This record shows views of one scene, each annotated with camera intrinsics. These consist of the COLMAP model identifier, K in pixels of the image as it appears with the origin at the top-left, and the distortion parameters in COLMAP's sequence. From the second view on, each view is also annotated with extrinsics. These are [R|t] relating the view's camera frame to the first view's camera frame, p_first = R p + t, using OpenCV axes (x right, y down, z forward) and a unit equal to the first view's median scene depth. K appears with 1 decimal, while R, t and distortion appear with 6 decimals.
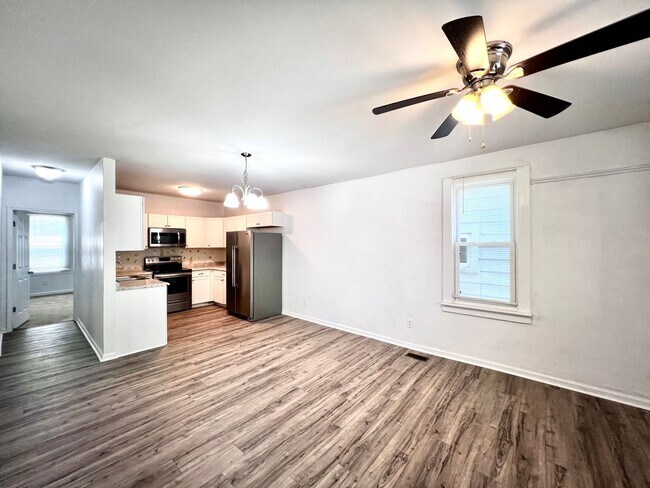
lens RADIAL K [[259.8, 0, 322.5], [0, 259.8, 243.0], [0, 0, 1]] dist [-0.002230, 0.000098]
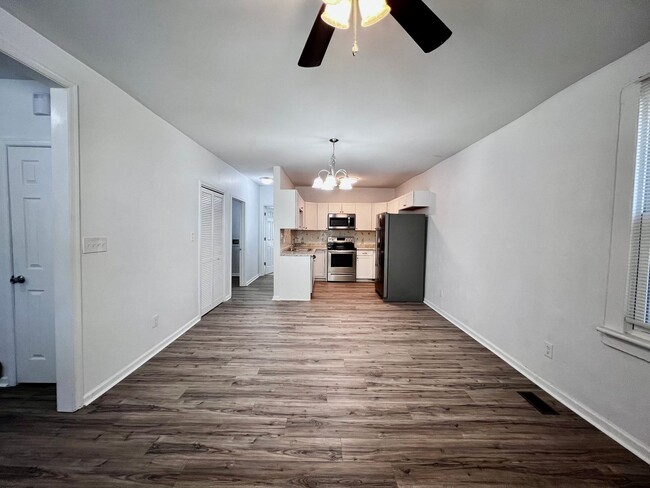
lens RADIAL K [[259.8, 0, 322.5], [0, 259.8, 243.0], [0, 0, 1]] dist [-0.002230, 0.000098]
pose [[0.648094, 0.045693, -0.760188, 0.539372], [-0.011556, 0.998674, 0.050175, 0.039105], [0.761472, -0.023733, 0.647763, 0.245922]]
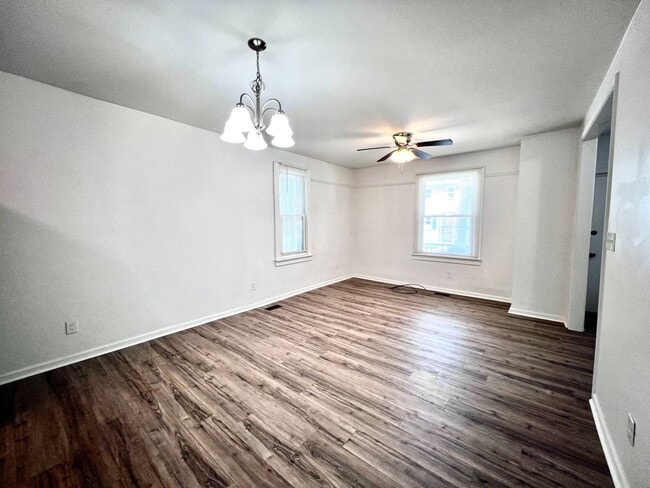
lens RADIAL K [[259.8, 0, 322.5], [0, 259.8, 243.0], [0, 0, 1]] dist [-0.002230, 0.000098]
pose [[-0.018469, -0.082766, 0.996398, -0.913438], [-0.002437, 0.996569, 0.082735, 0.041483], [-0.999826, -0.000900, -0.018607, 0.883677]]
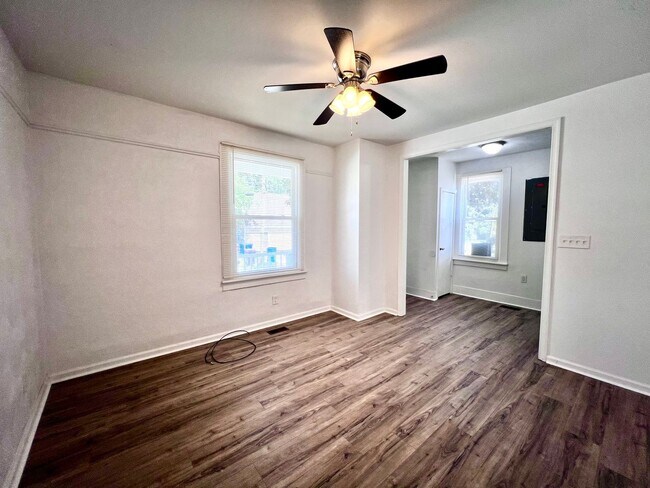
lens RADIAL K [[259.8, 0, 322.5], [0, 259.8, 243.0], [0, 0, 1]] dist [-0.002230, 0.000098]
pose [[-0.983151, -0.014947, 0.182185, 0.254192], [-0.002621, 0.997702, 0.067708, 0.038626], [-0.182778, 0.066089, -0.980930, 1.144887]]
